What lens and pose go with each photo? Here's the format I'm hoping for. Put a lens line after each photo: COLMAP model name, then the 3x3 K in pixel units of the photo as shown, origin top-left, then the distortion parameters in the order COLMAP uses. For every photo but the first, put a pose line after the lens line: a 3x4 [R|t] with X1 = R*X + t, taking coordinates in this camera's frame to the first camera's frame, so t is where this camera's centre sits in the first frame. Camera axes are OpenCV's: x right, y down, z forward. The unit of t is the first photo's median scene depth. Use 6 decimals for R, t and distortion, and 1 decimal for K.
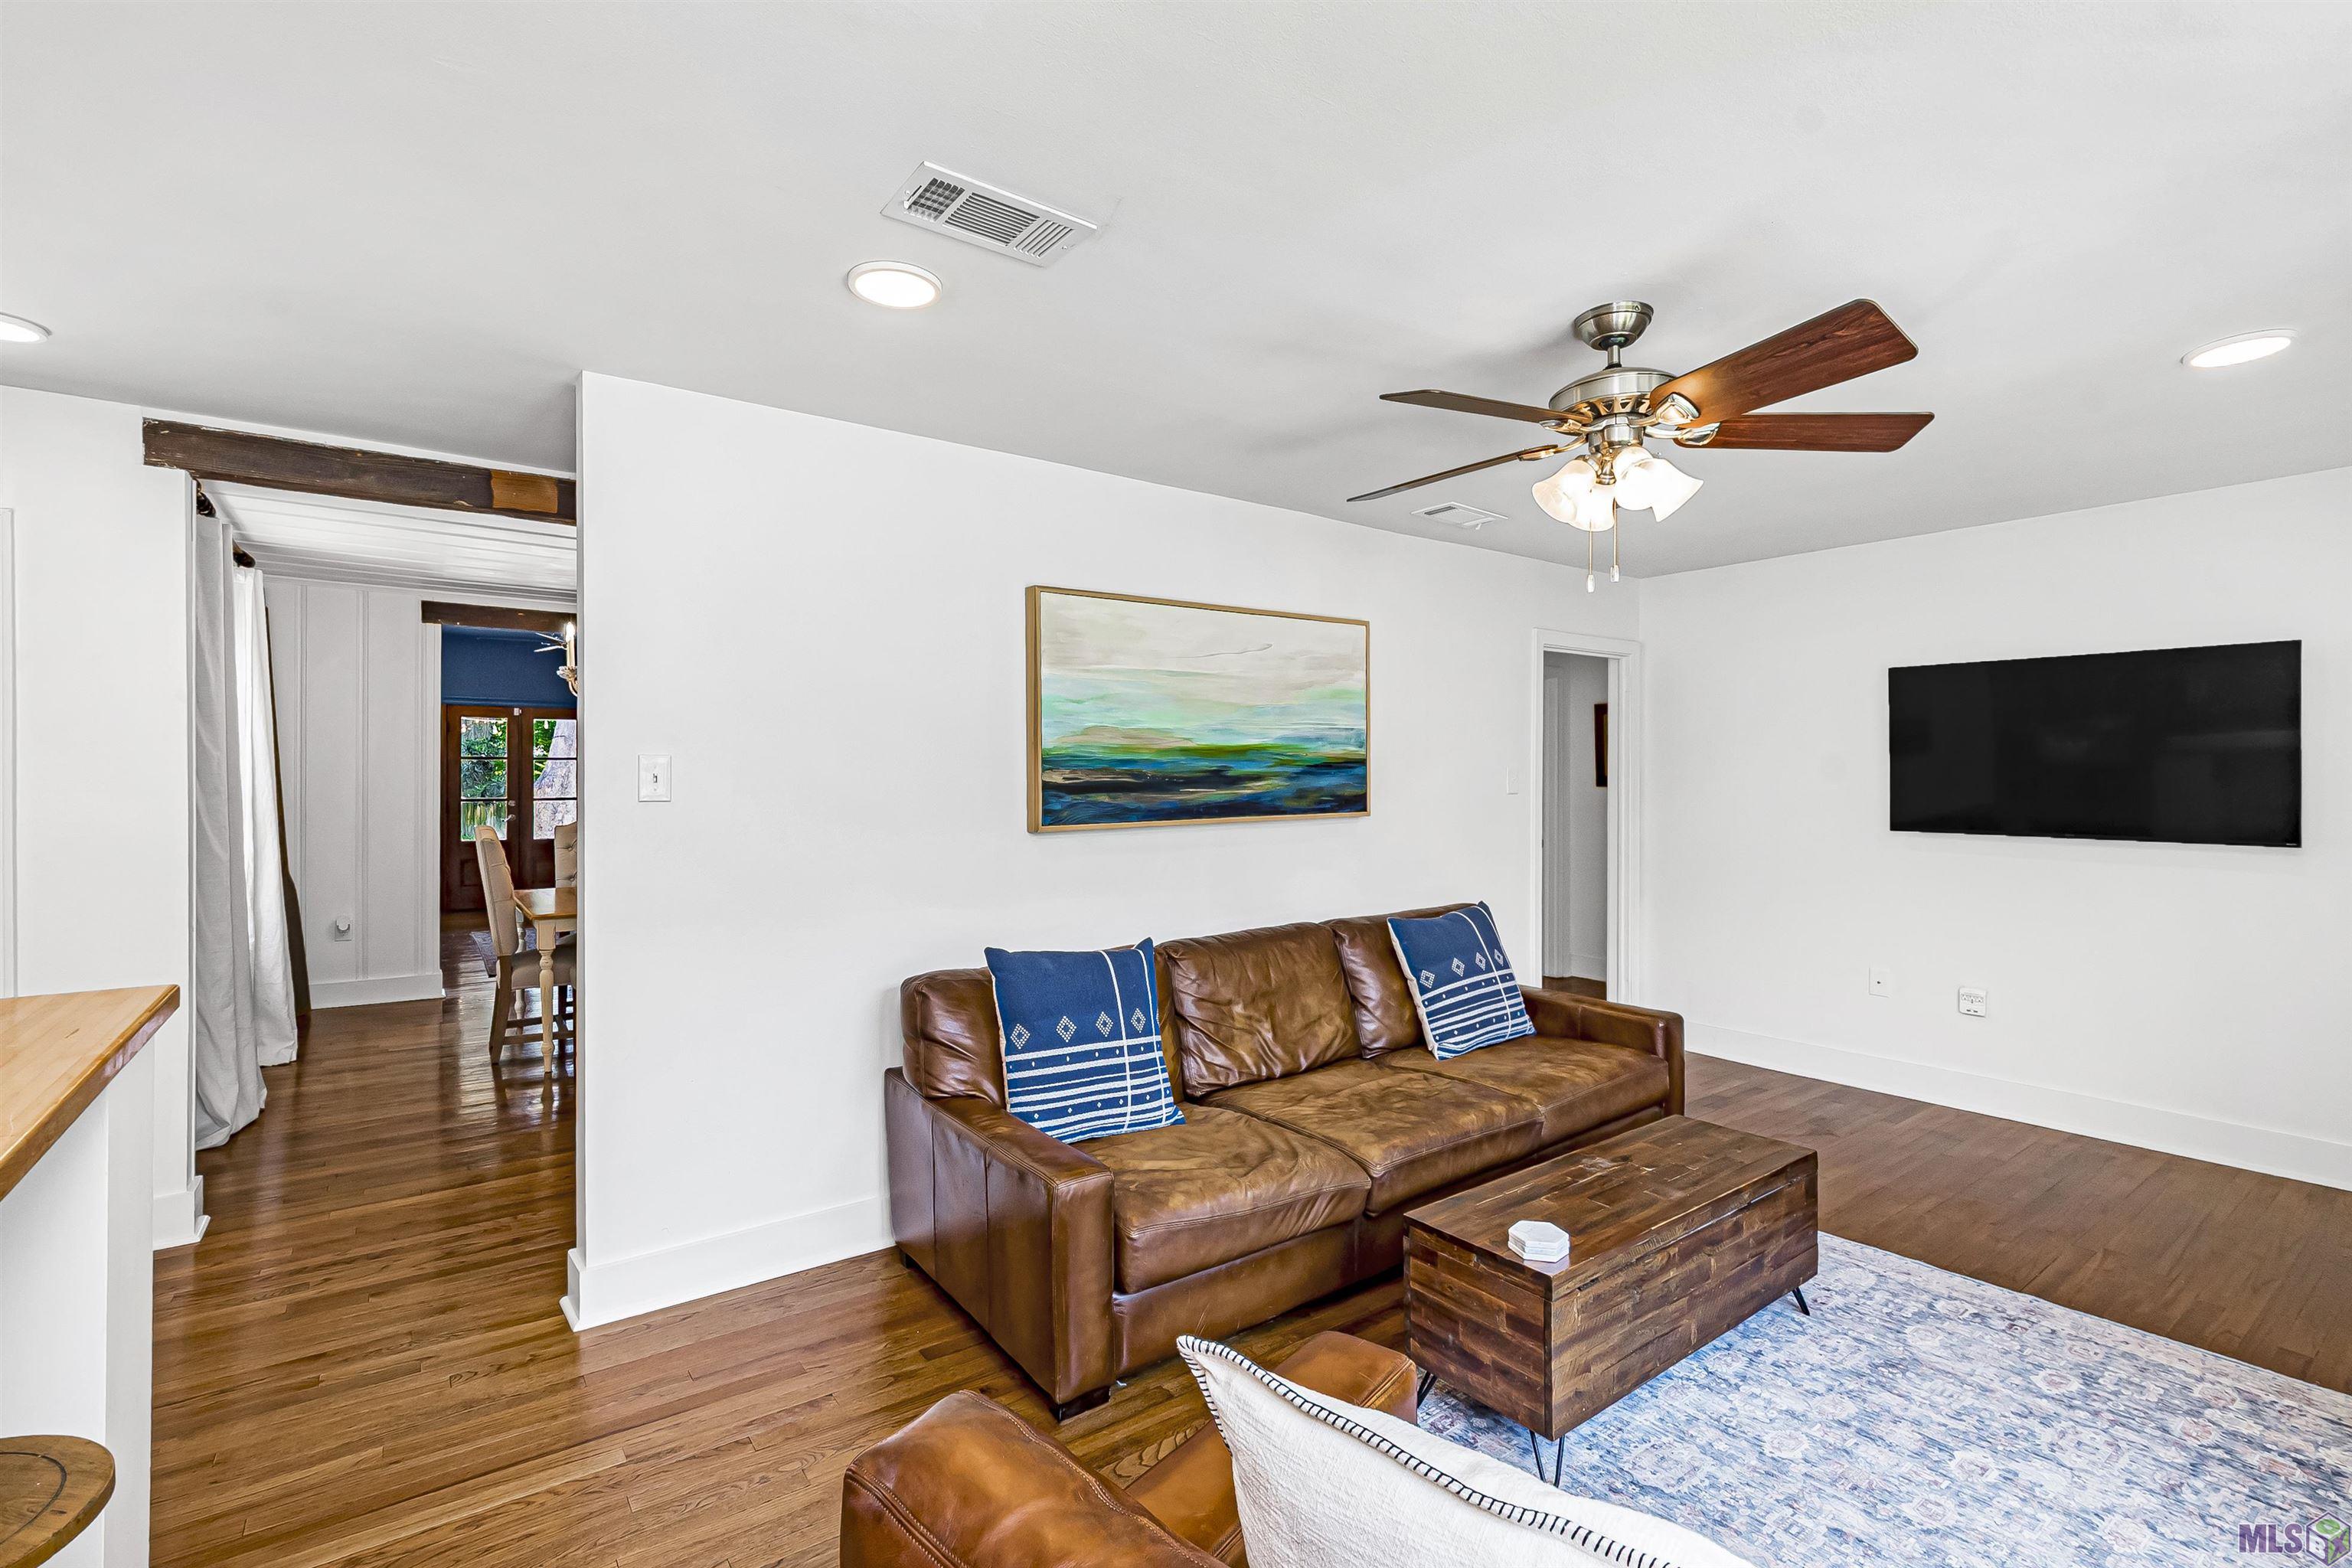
lens RADIAL K [[1068.8, 0, 1152.2], [0, 1068.8, 774.8], [0, 0, 1]] dist [-0.013443, 0.005338]
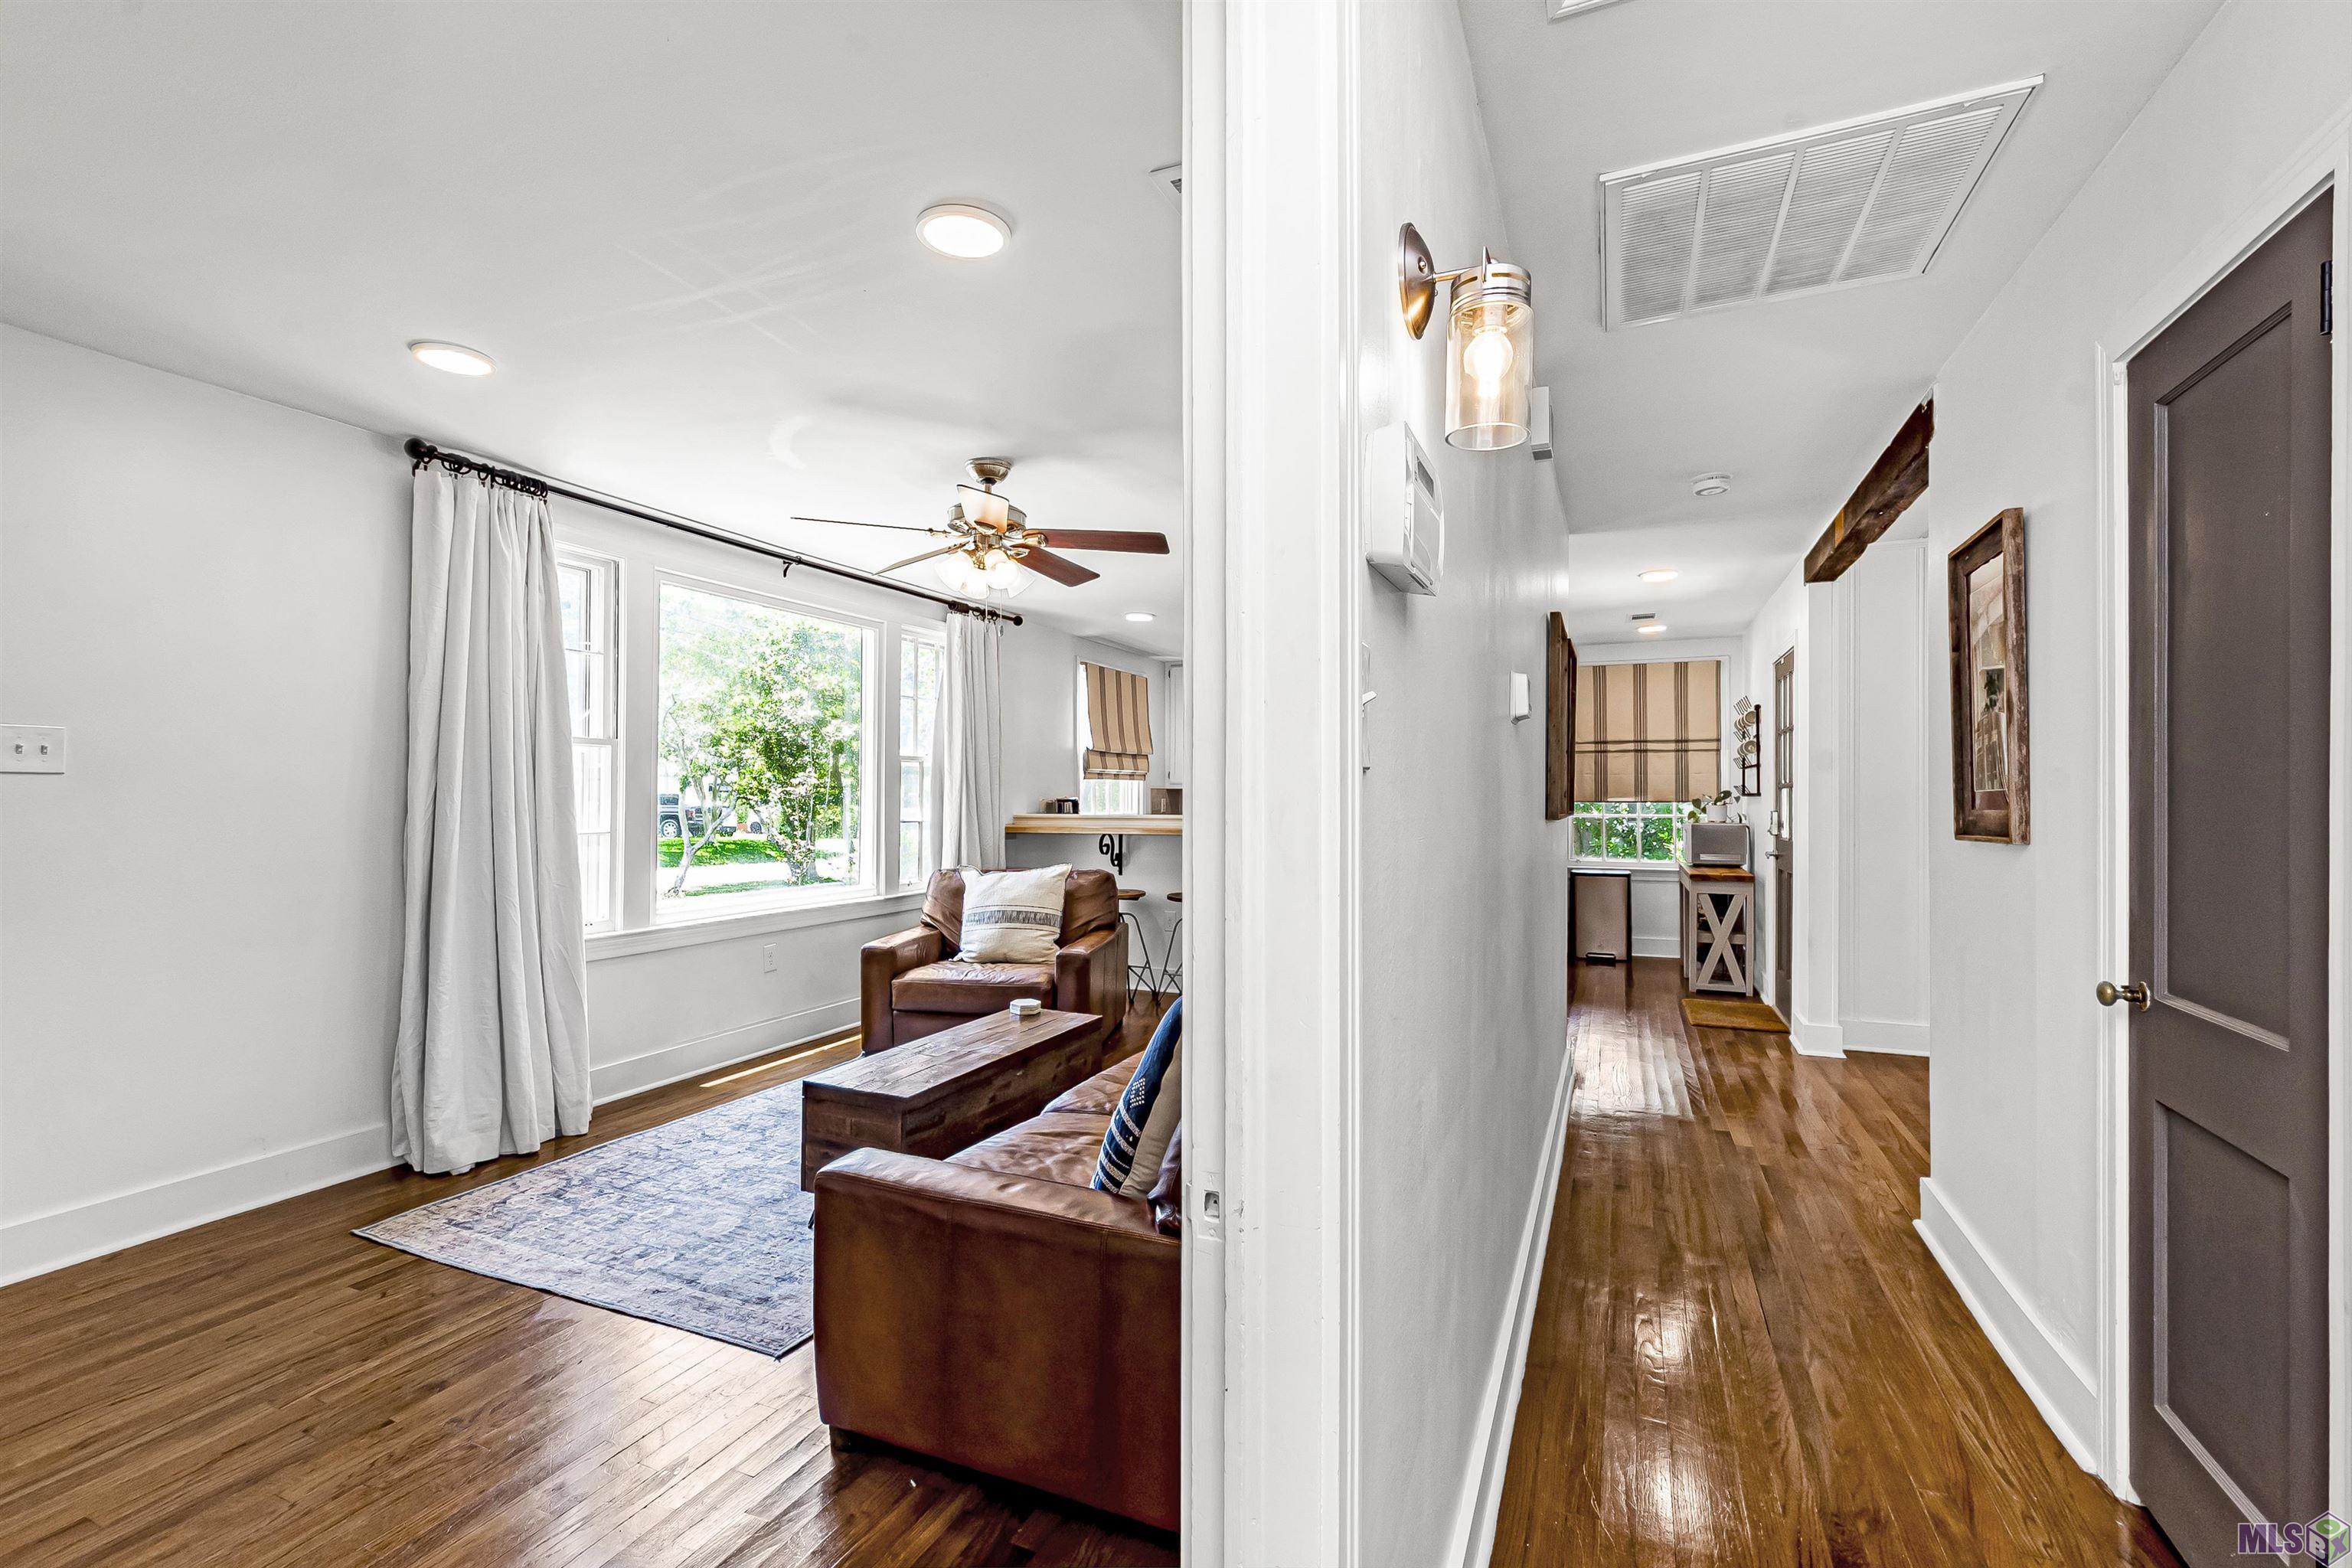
lens RADIAL K [[1068.8, 0, 1152.2], [0, 1068.8, 774.8], [0, 0, 1]] dist [-0.013443, 0.005338]
pose [[-0.873356, -0.014999, -0.486851, 0.691859], [-0.010664, 0.999875, -0.011675, 0.029746], [0.486965, -0.005005, -0.873407, 1.755168]]
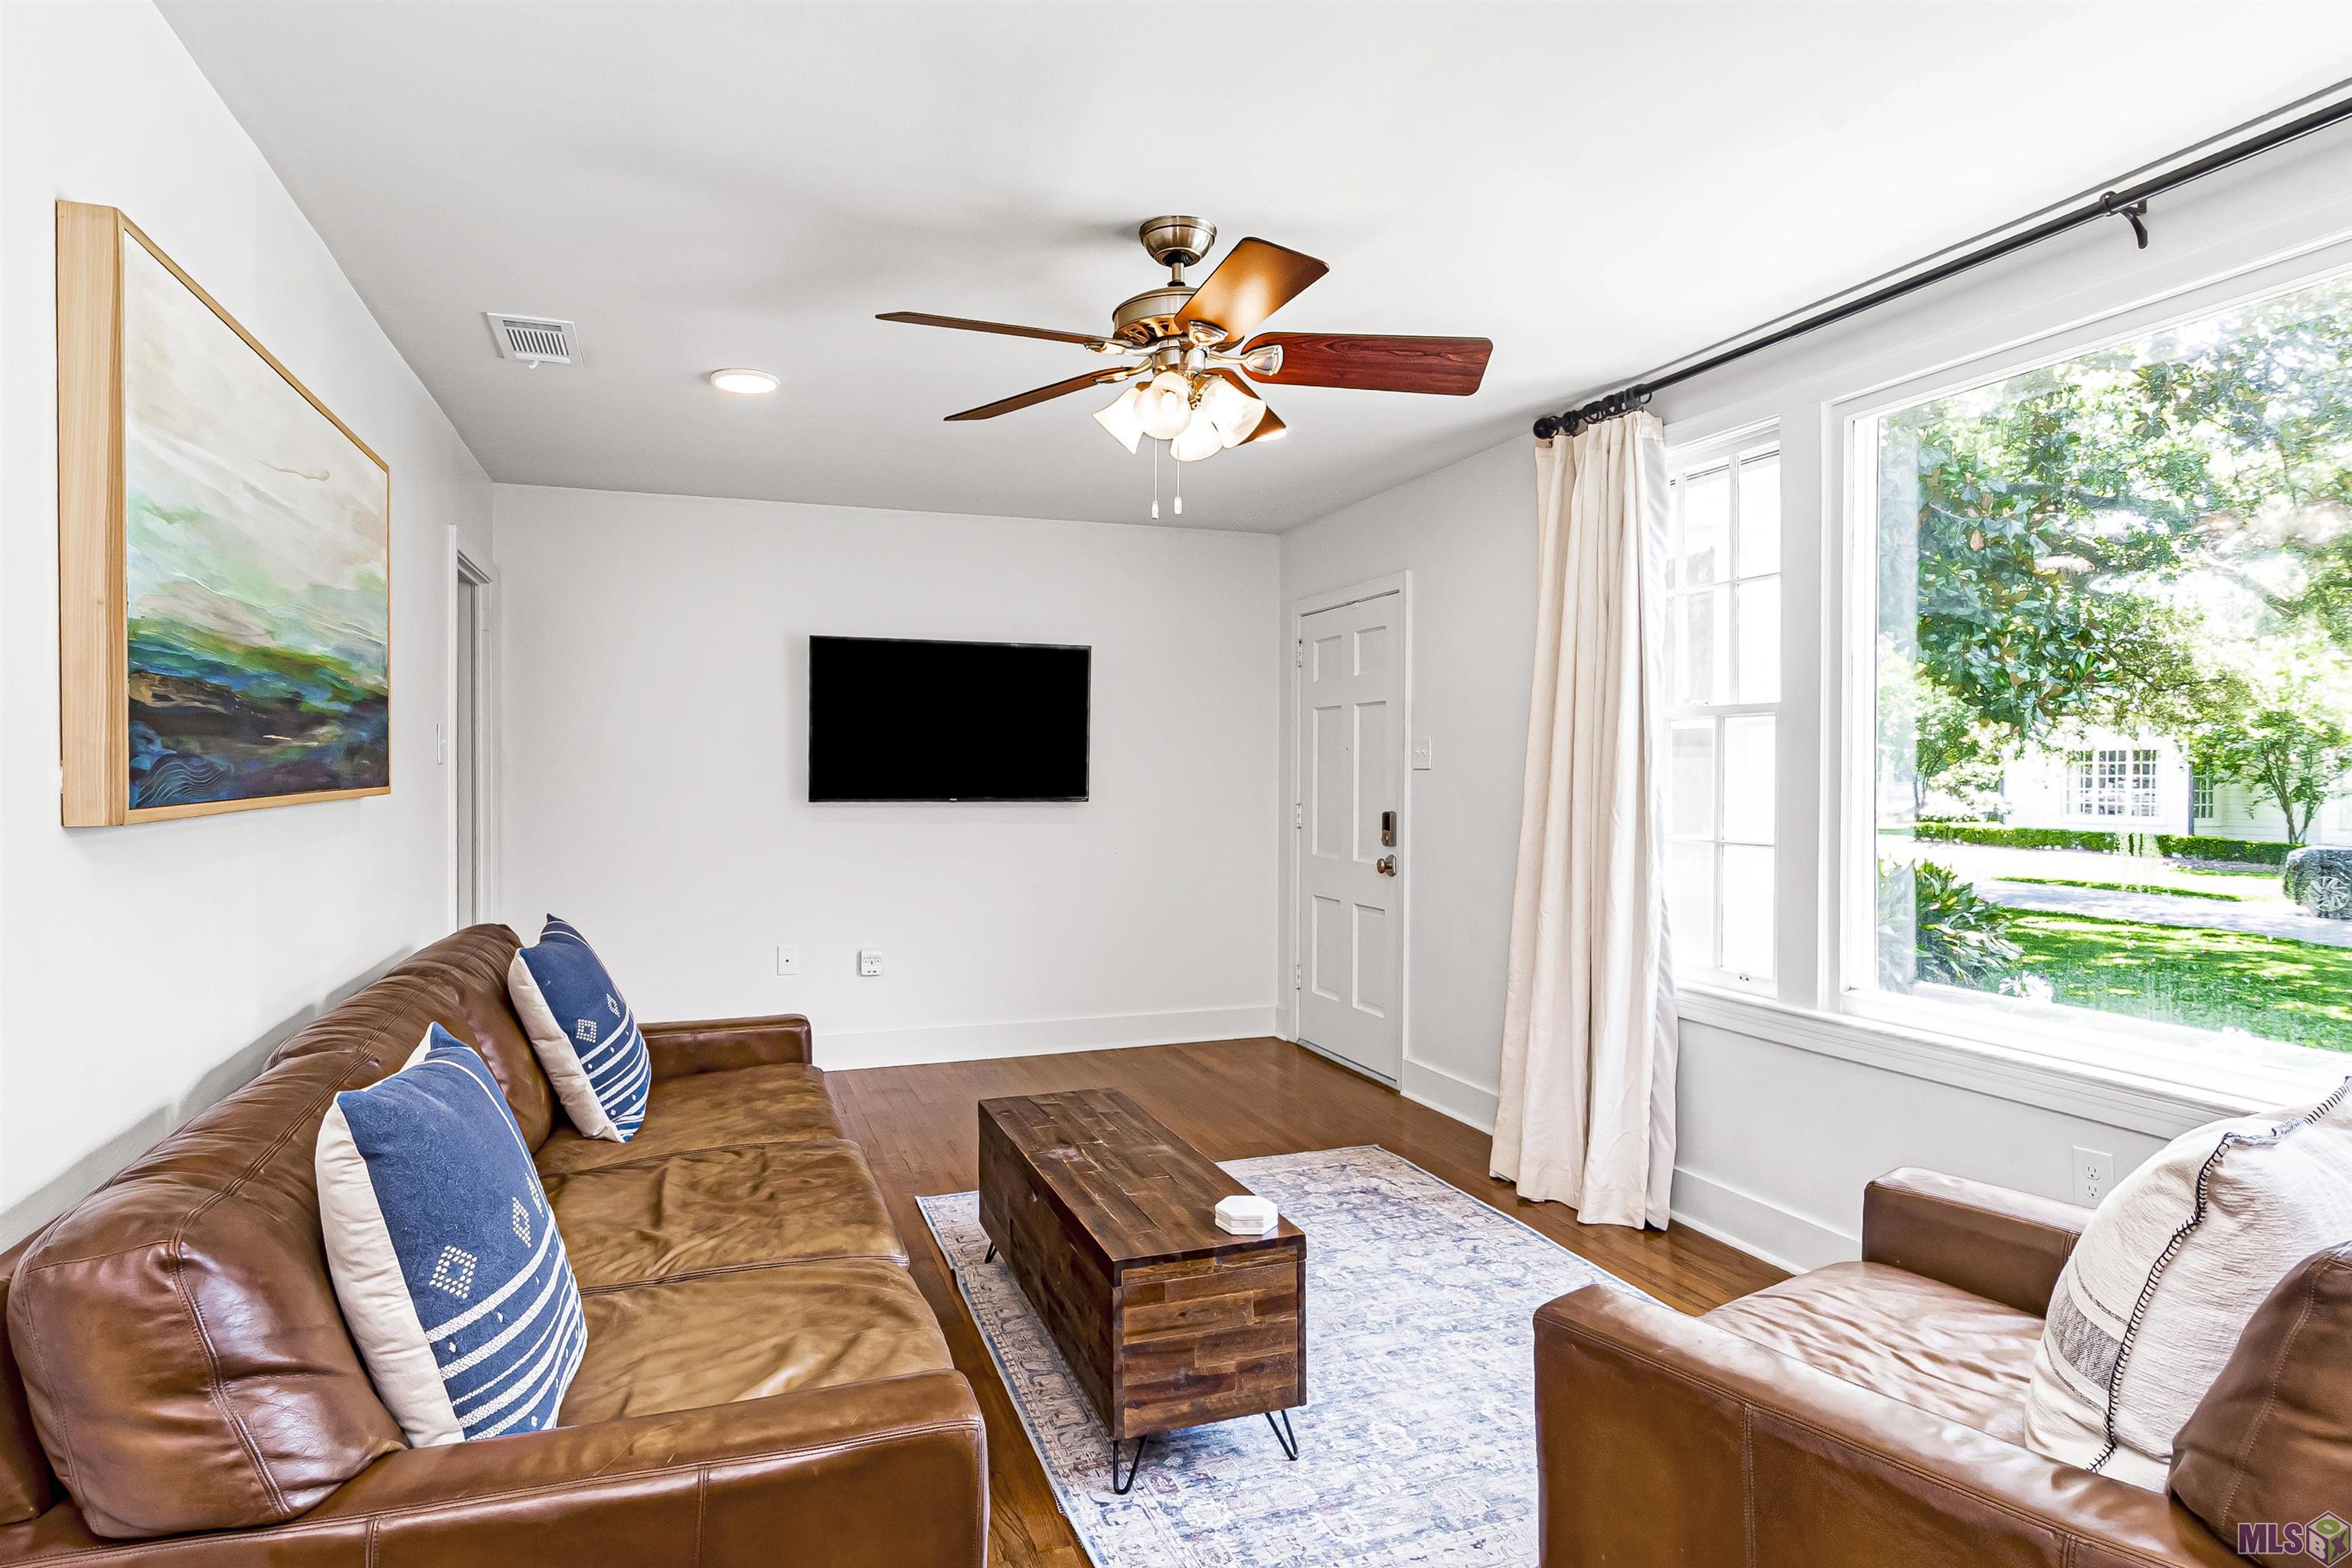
lens RADIAL K [[1273.4, 0, 1176.0], [0, 1273.4, 784.0], [0, 0, 1]] dist [0.003582, 0.000380]
pose [[0.274028, -0.008670, 0.961682, -0.458943], [-0.000223, 0.999959, 0.009078, 0.033537], [-0.961722, -0.002702, 0.274015, 0.482549]]
